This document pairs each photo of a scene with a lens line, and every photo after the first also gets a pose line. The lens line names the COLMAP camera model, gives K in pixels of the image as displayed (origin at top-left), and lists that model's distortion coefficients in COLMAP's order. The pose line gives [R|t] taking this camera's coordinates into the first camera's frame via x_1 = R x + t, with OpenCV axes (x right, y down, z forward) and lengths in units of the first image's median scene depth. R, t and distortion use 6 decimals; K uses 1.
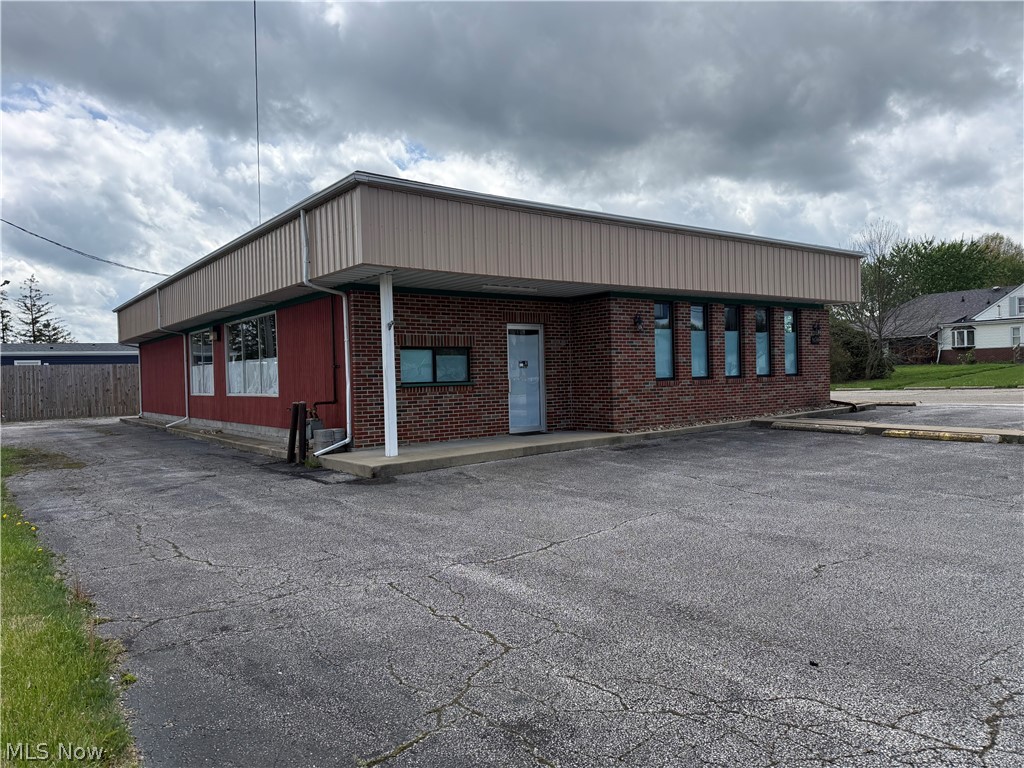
lens RADIAL K [[730.1, 0, 512.3], [0, 730.1, 390.6], [0, 0, 1]] dist [0.045826, -0.009686]
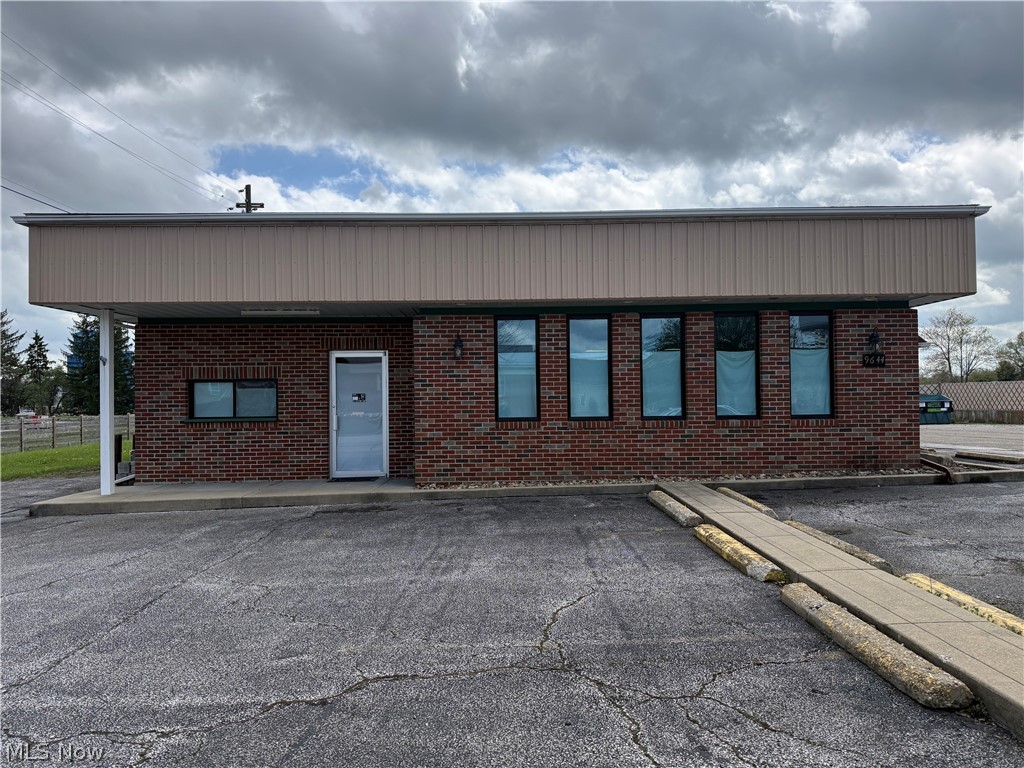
lens RADIAL K [[730.1, 0, 516.2], [0, 730.1, 377.6], [0, 0, 1]] dist [0.045826, -0.009686]
pose [[0.806198, -0.002476, -0.591641, 0.649535], [-0.020126, 0.999298, -0.031607, -0.034722], [0.591304, 0.037389, 0.805582, 0.400091]]
